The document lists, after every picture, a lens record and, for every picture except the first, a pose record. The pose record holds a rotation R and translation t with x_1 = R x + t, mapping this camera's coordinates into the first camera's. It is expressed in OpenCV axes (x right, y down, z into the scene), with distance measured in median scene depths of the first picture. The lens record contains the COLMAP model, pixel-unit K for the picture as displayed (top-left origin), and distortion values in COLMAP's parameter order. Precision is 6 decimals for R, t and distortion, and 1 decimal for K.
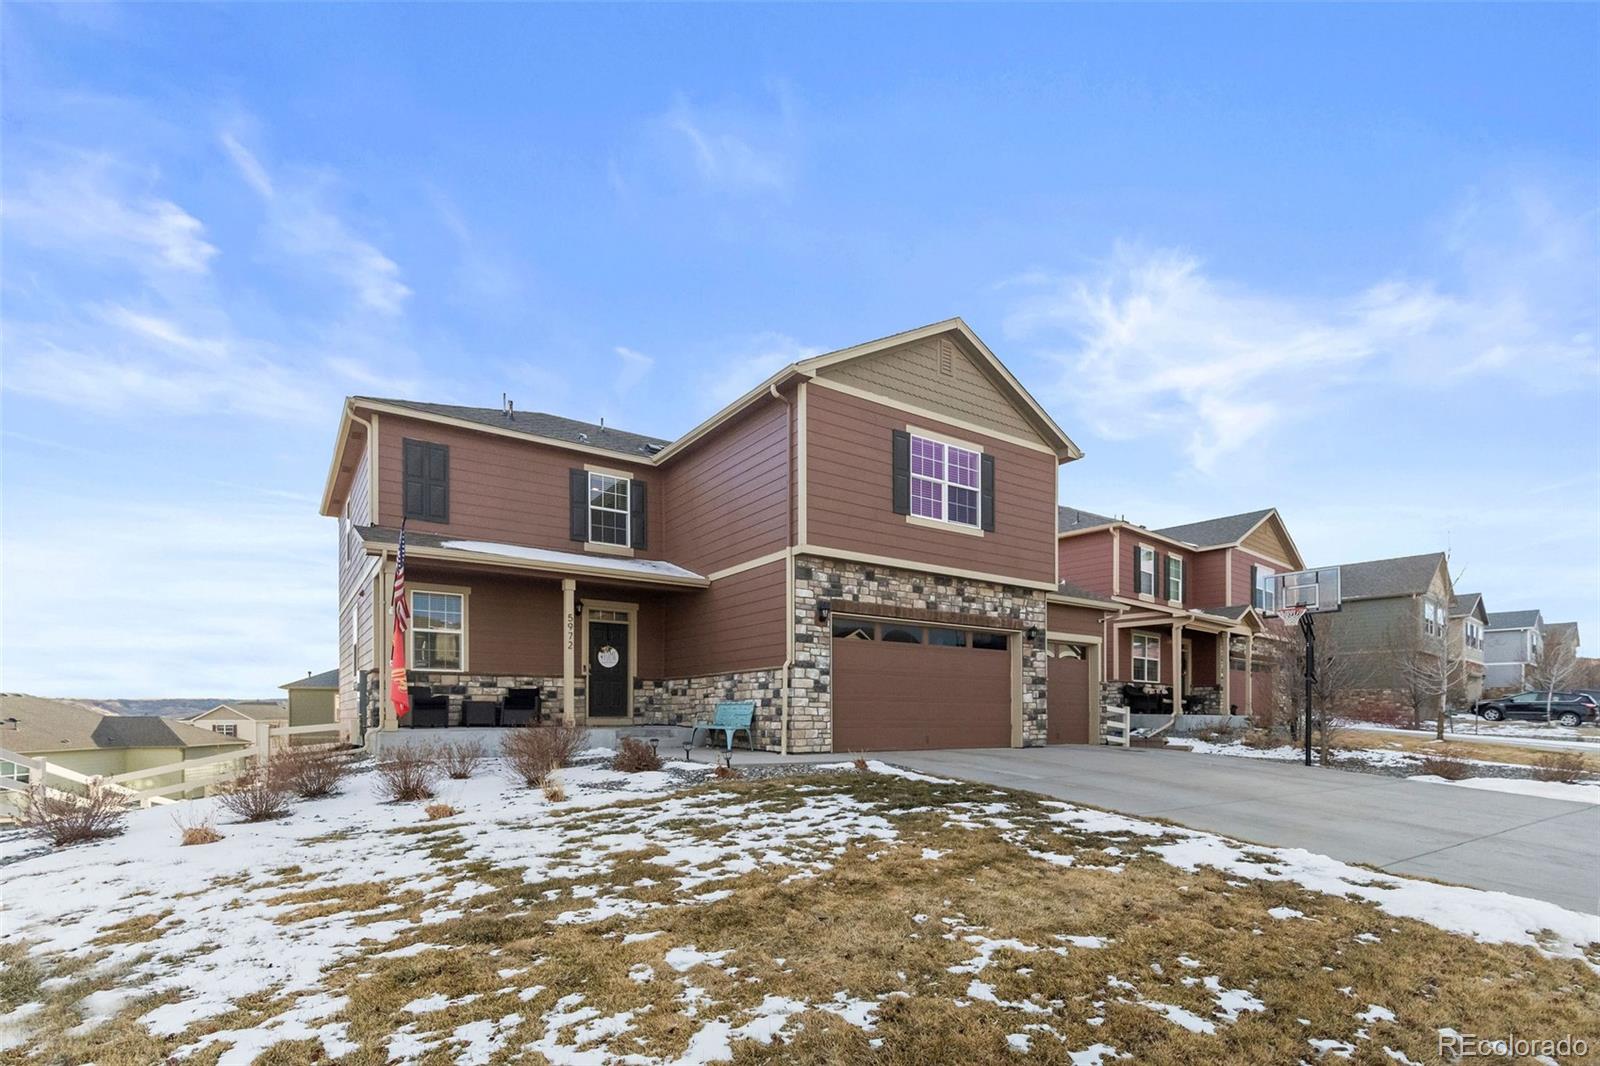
lens RADIAL K [[741.3, 0, 819.4], [0, 741.3, 722.8], [0, 0, 1]] dist [0.008069, -0.001919]
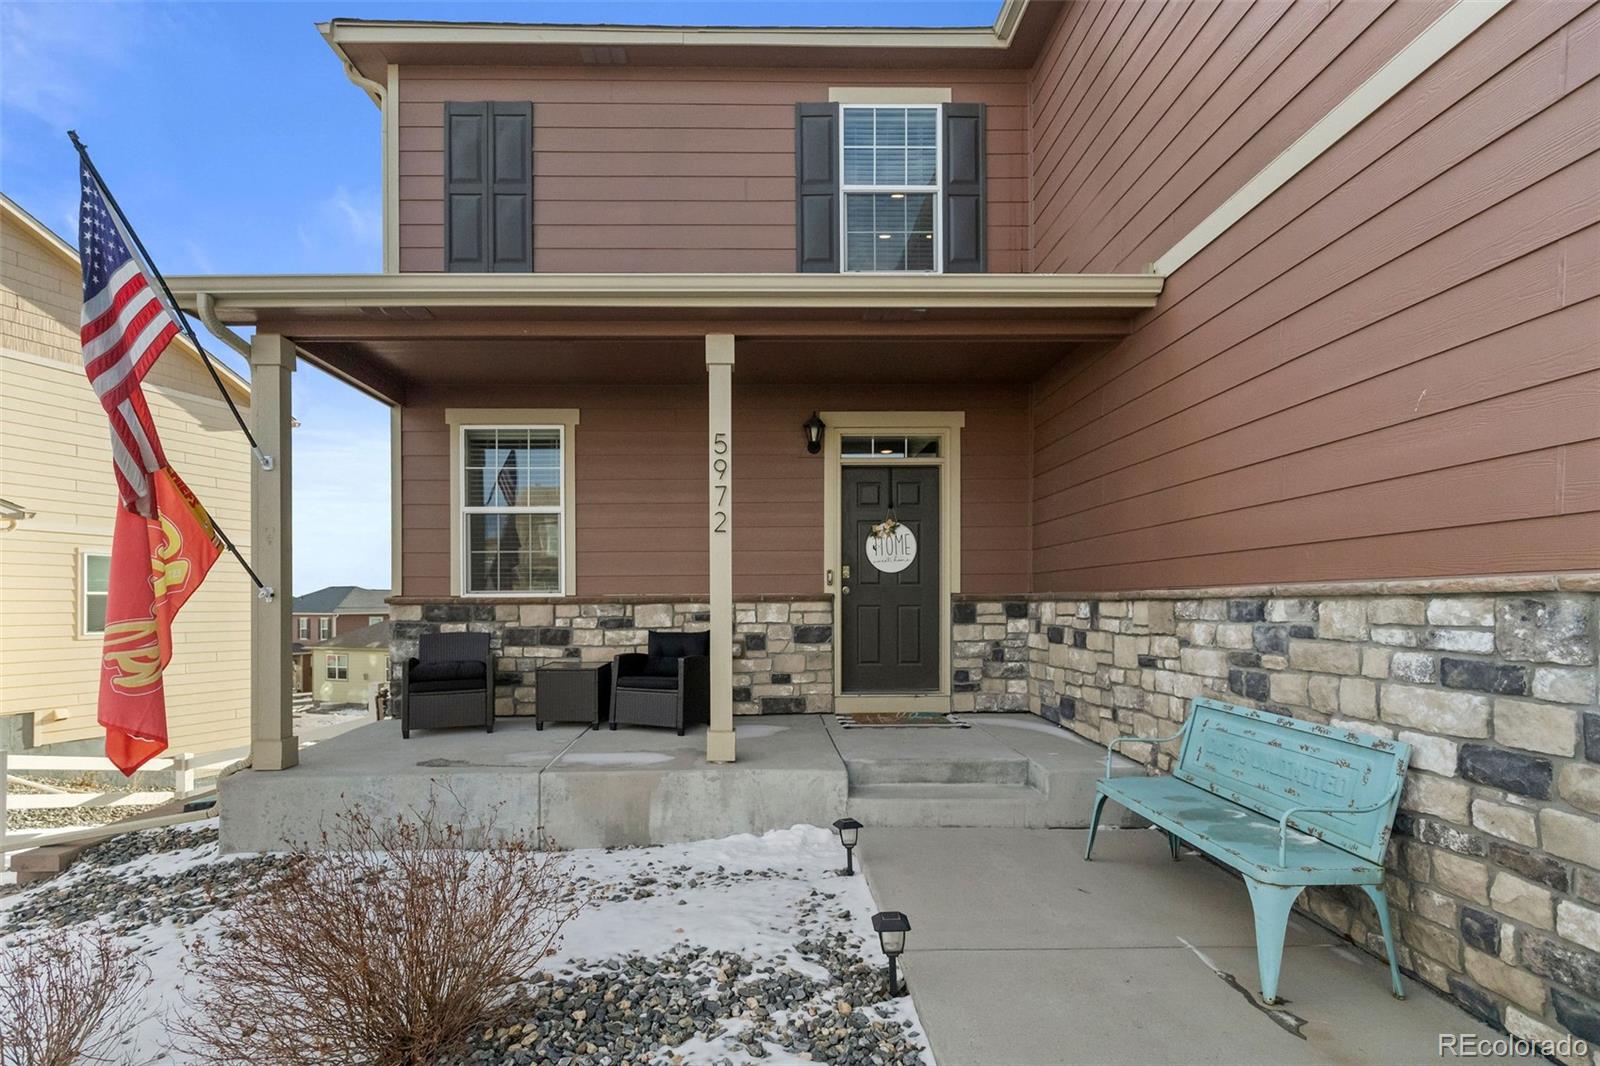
lens RADIAL K [[741.3, 0, 801.1], [0, 741.3, 599.6], [0, 0, 1]] dist [0.008069, -0.001919]
pose [[0.828619, -0.003633, -0.559801, -0.104539], [-0.001210, 0.999965, -0.008280, -0.062412], [0.559812, 0.007538, 0.828585, 0.698855]]
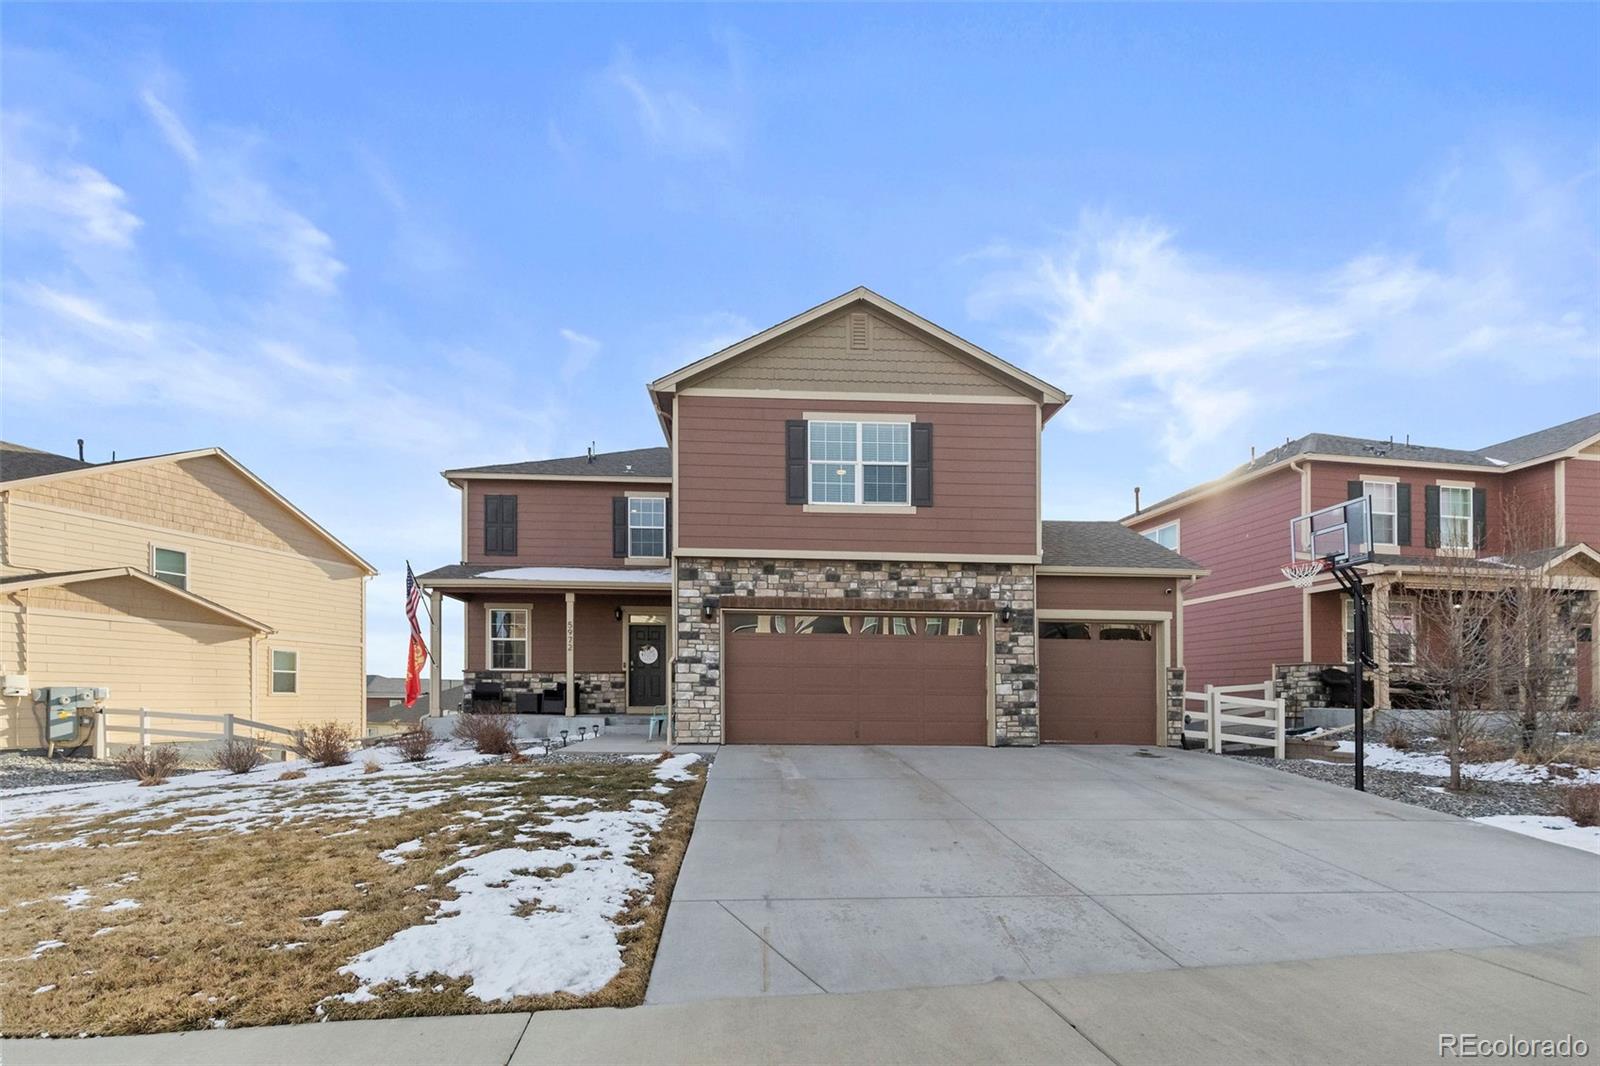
lens RADIAL K [[741.3, 0, 837.0], [0, 741.3, 702.8], [0, 0, 1]] dist [0.008069, -0.001919]
pose [[0.861337, 0.007794, -0.507974, 0.619536], [-0.010630, 0.999940, -0.002682, -0.015177], [0.507922, 0.007710, 0.861368, 0.172260]]
